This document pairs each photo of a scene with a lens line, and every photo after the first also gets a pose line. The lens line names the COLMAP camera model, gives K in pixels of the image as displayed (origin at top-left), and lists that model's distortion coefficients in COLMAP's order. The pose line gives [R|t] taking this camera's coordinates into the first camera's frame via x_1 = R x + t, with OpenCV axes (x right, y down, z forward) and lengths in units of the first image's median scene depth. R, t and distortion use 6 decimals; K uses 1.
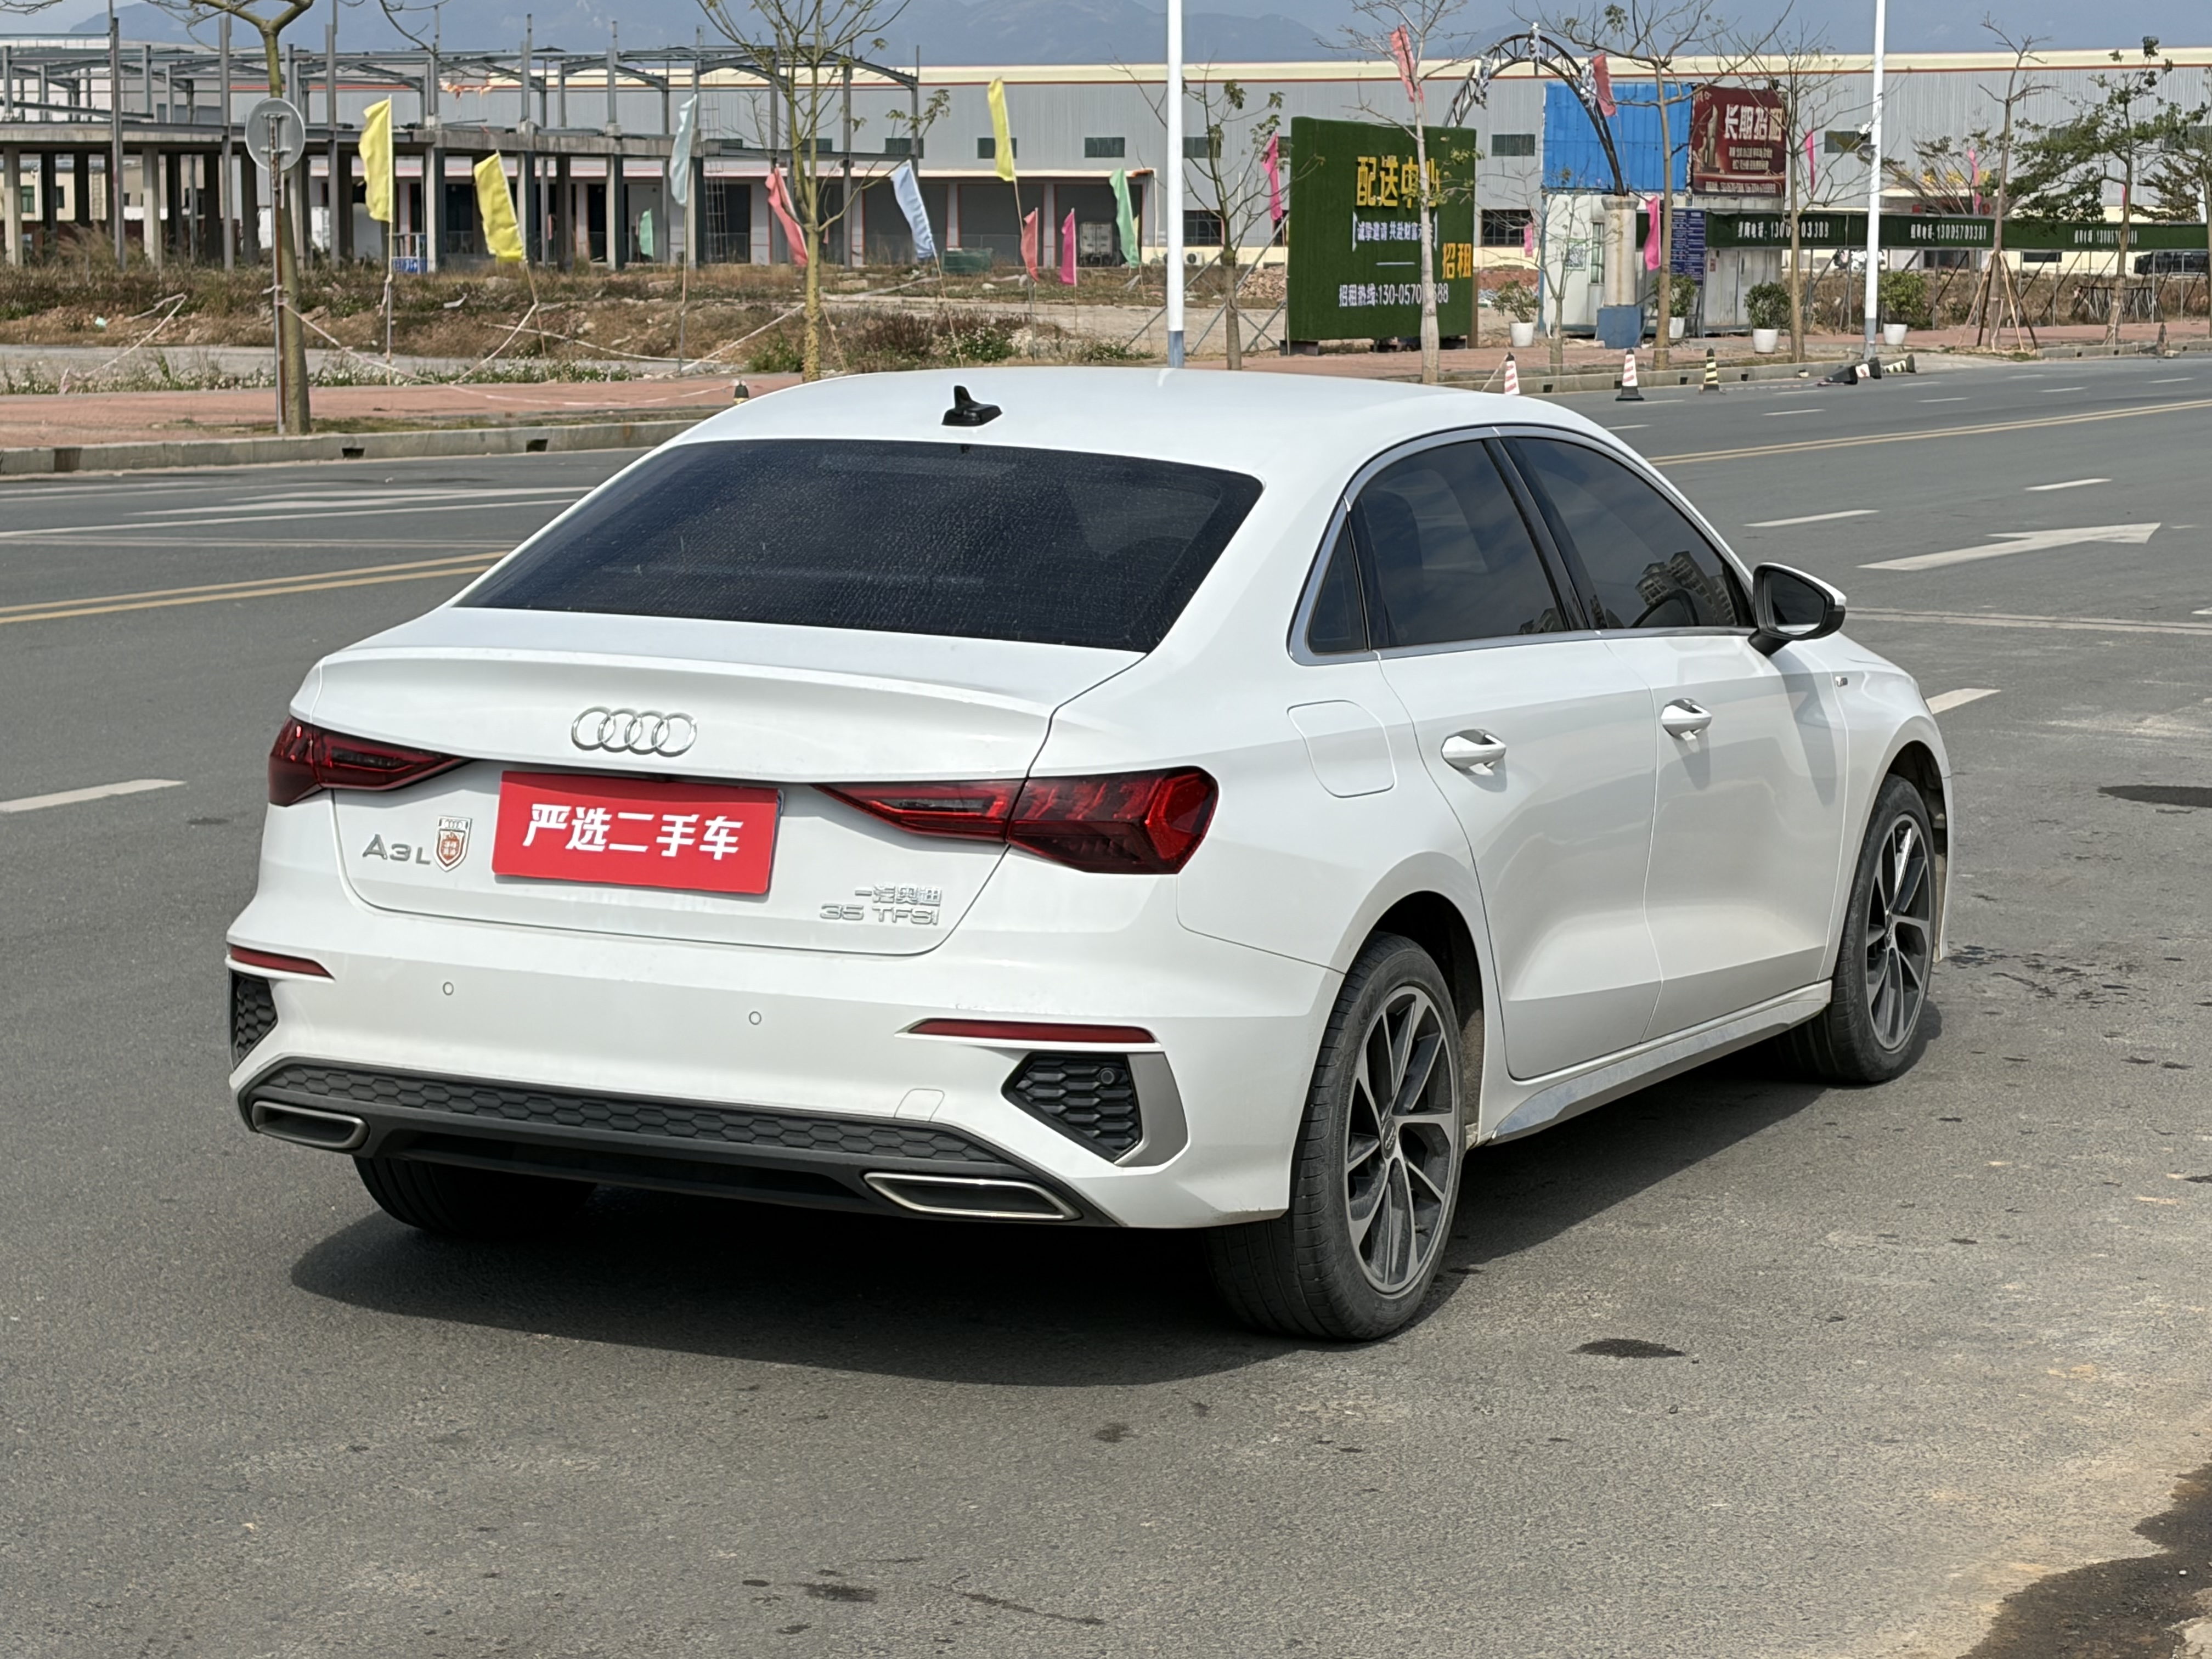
lens RADIAL K [[5279.3, 0, 1112.5], [0, 5279.3, 832.2], [0, 0, 1]] dist [0.214896, 0.000000]
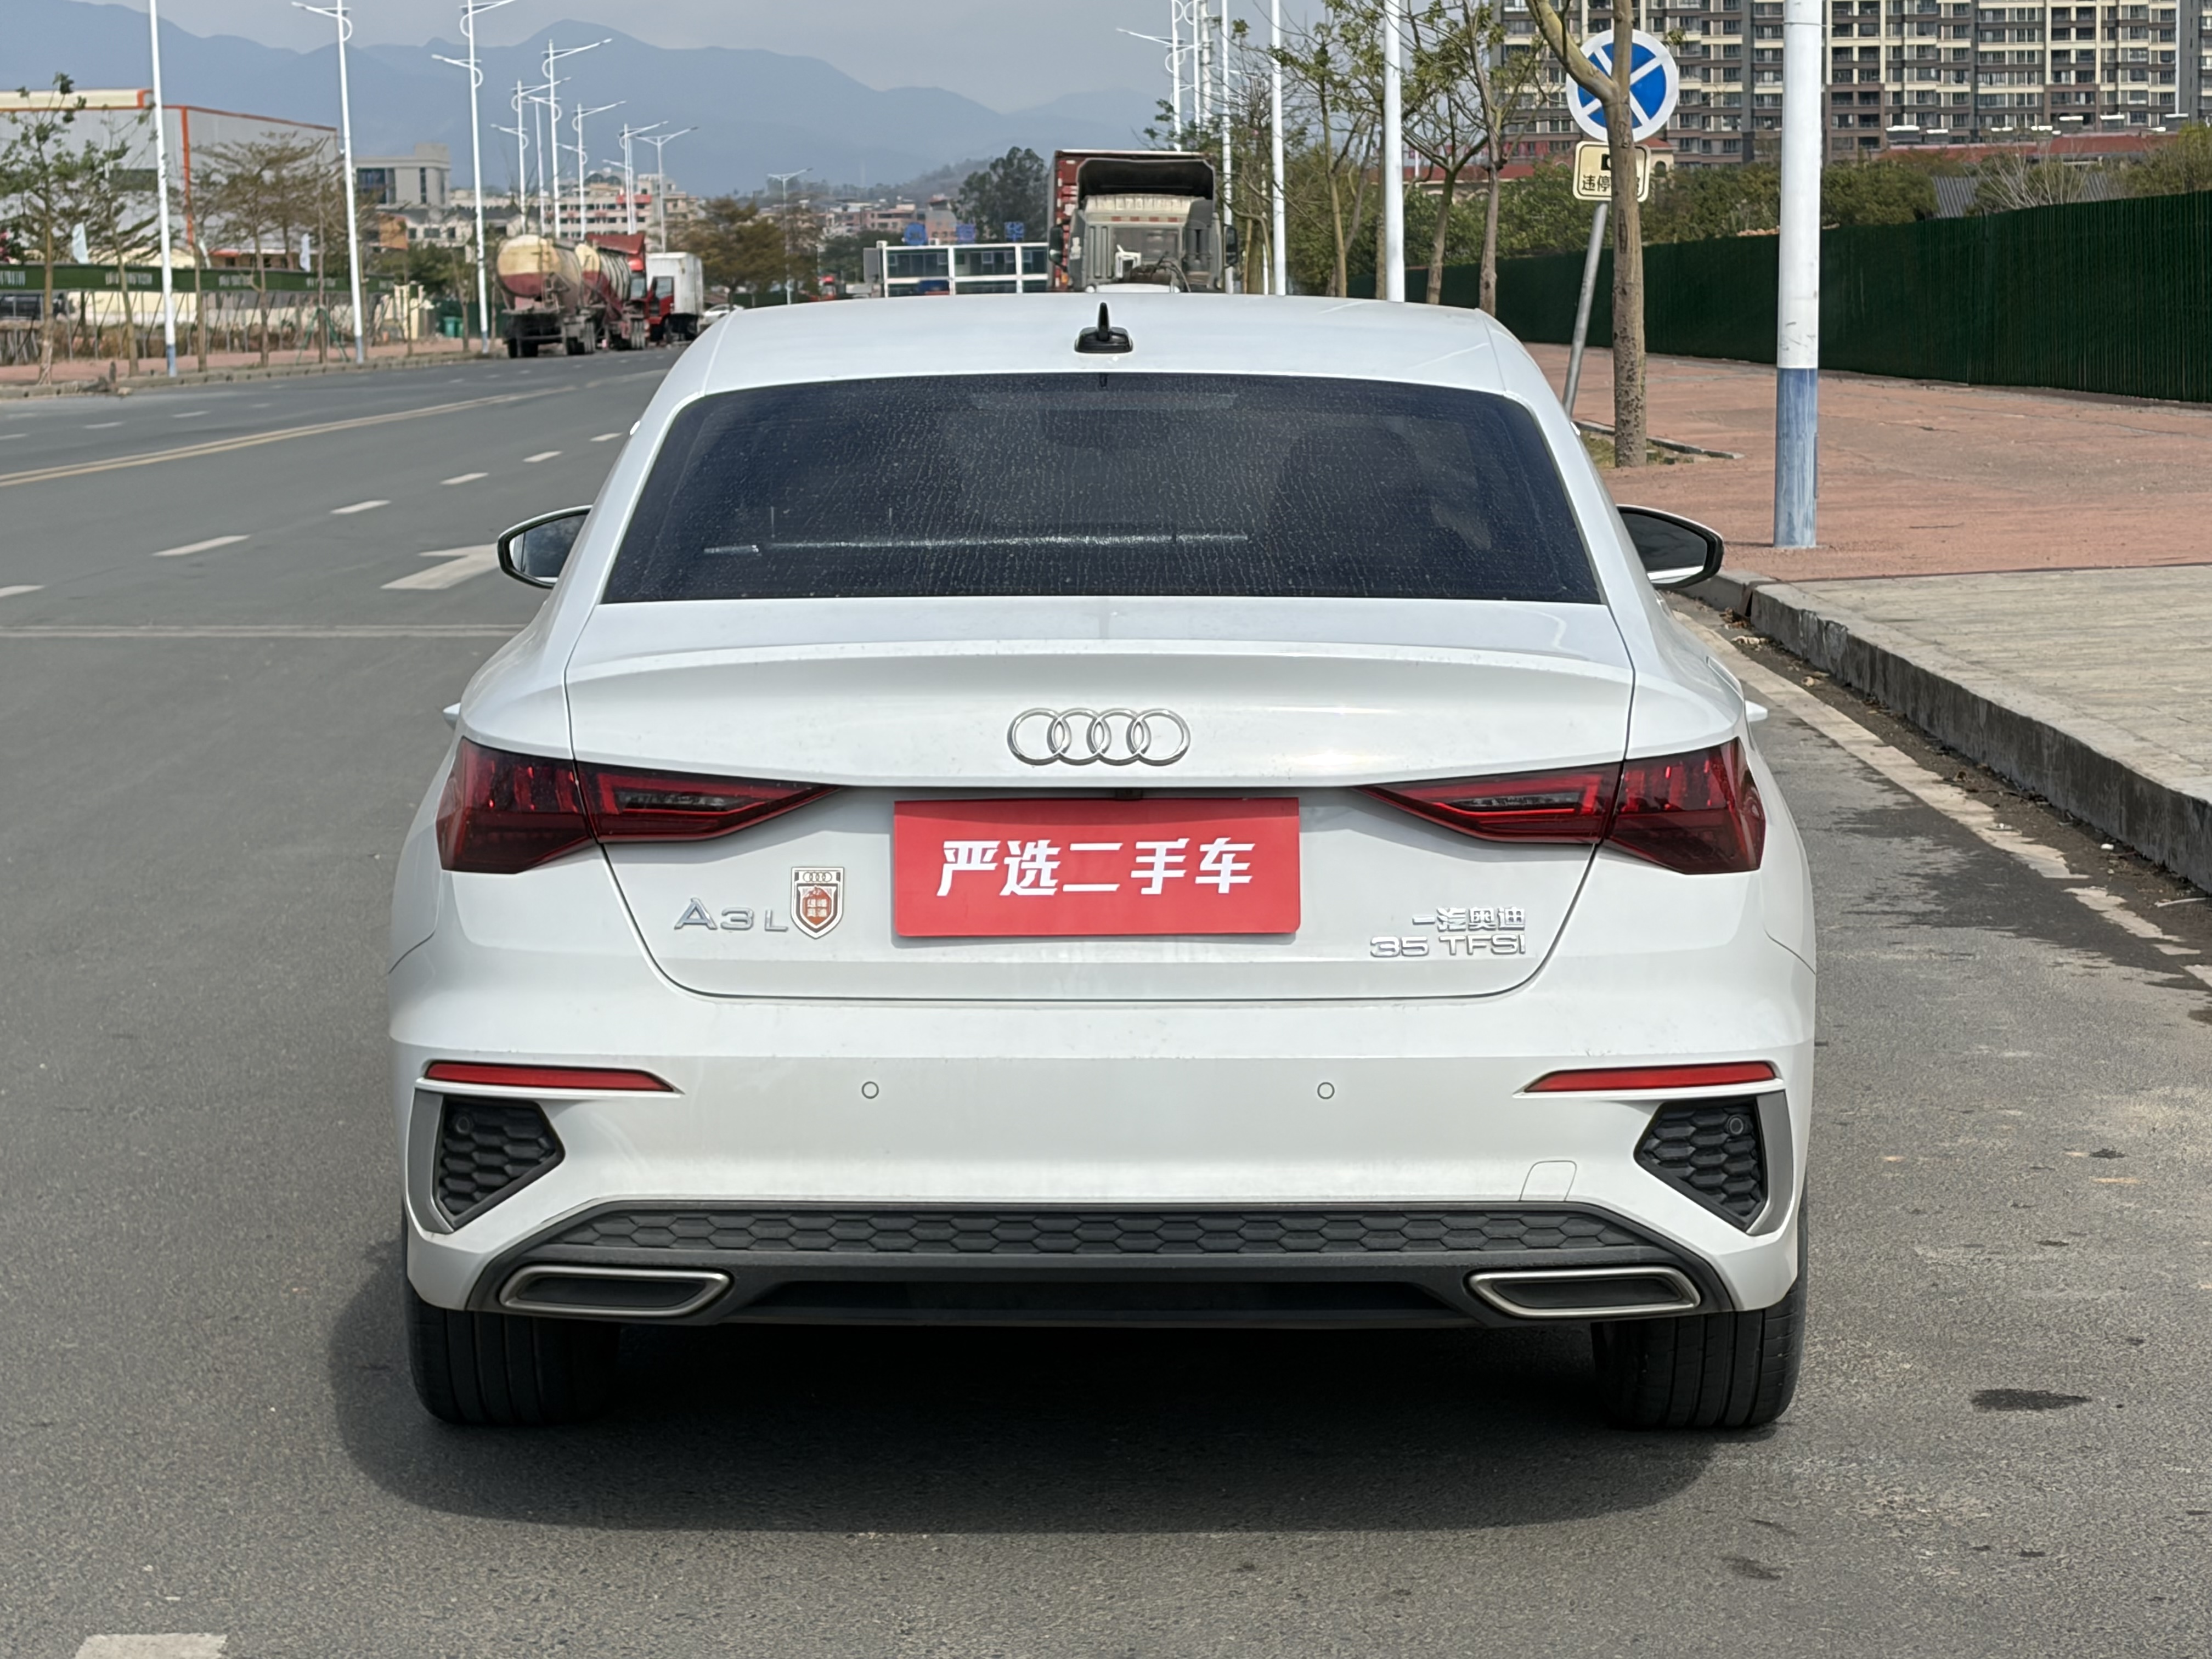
lens RADIAL K [[5279.3, 0, 1086.1], [0, 5279.3, 829.3], [0, 0, 1]] dist [0.214896, 0.000000]
pose [[0.914272, -0.067209, 0.399486, -0.391349], [0.071298, 0.997444, 0.004636, -0.009021], [-0.398776, 0.024244, 0.916728, 0.285732]]
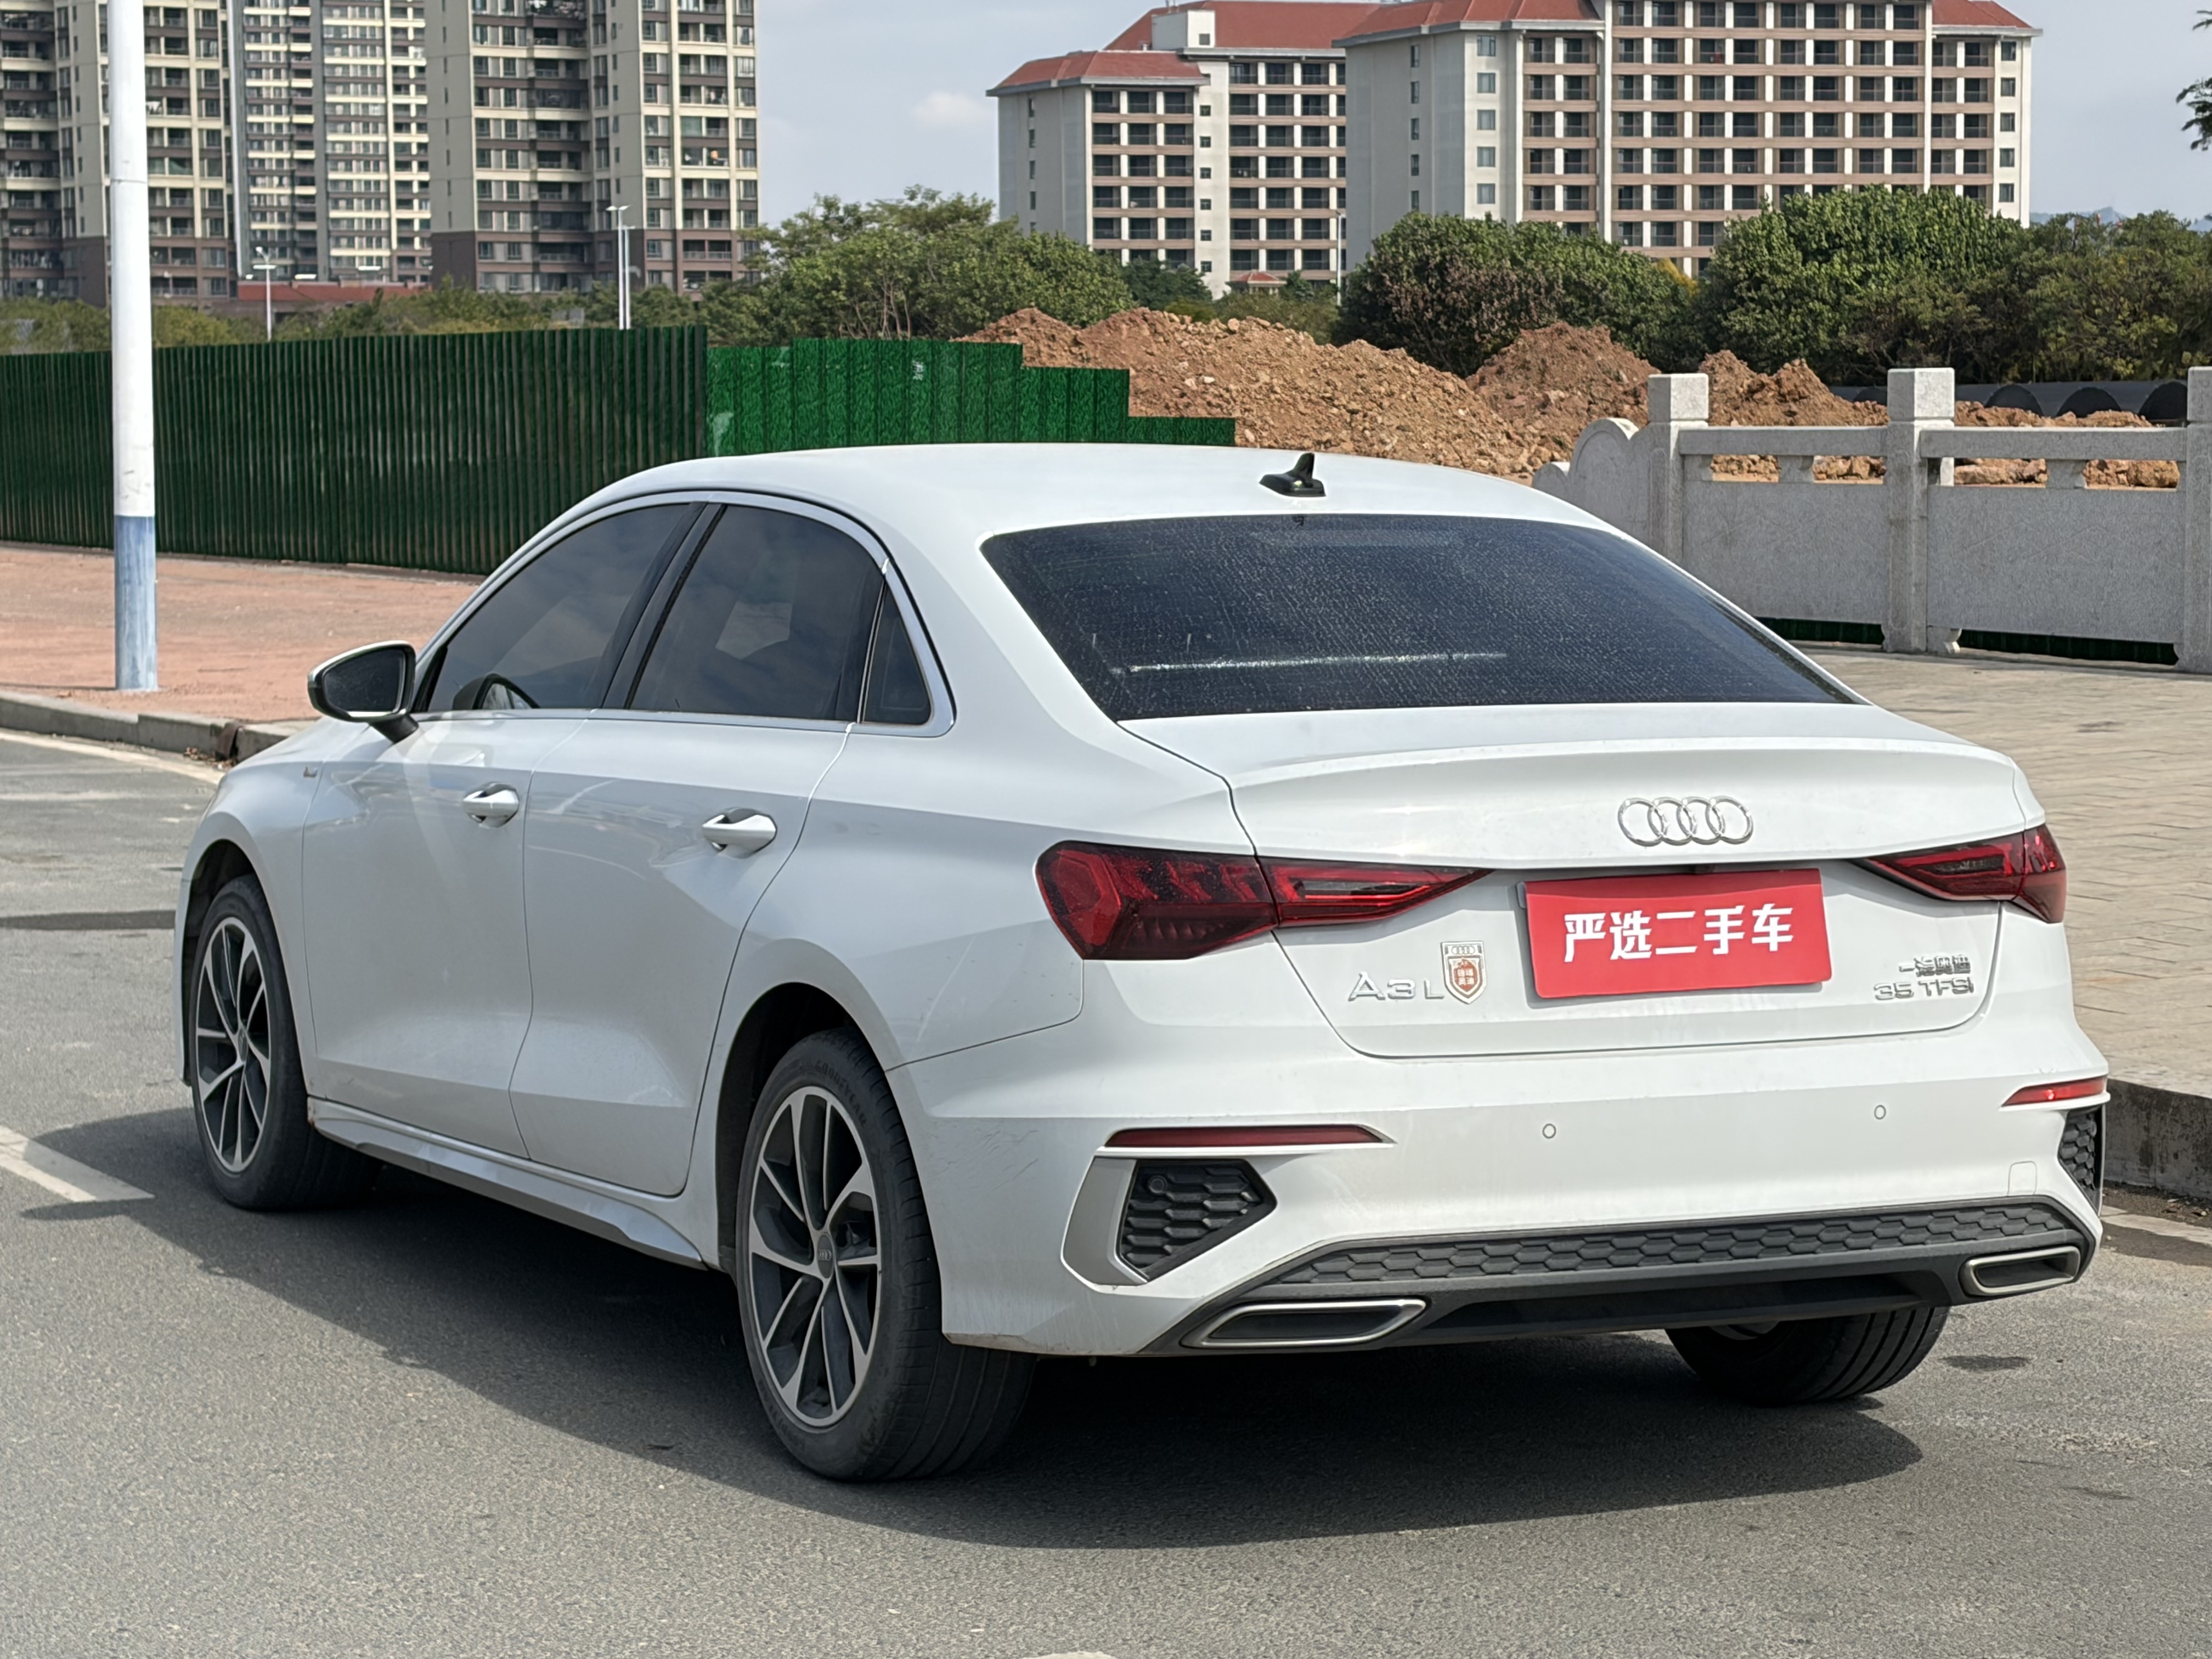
lens RADIAL K [[5279.3, 0, 1099.2], [0, 5279.3, 813.4], [0, 0, 1]] dist [0.214896, 0.000000]
pose [[0.638043, -0.076319, 0.766209, -0.828764], [0.102008, 0.994683, 0.014132, -0.042316], [-0.763214, 0.069143, 0.642436, 0.480671]]
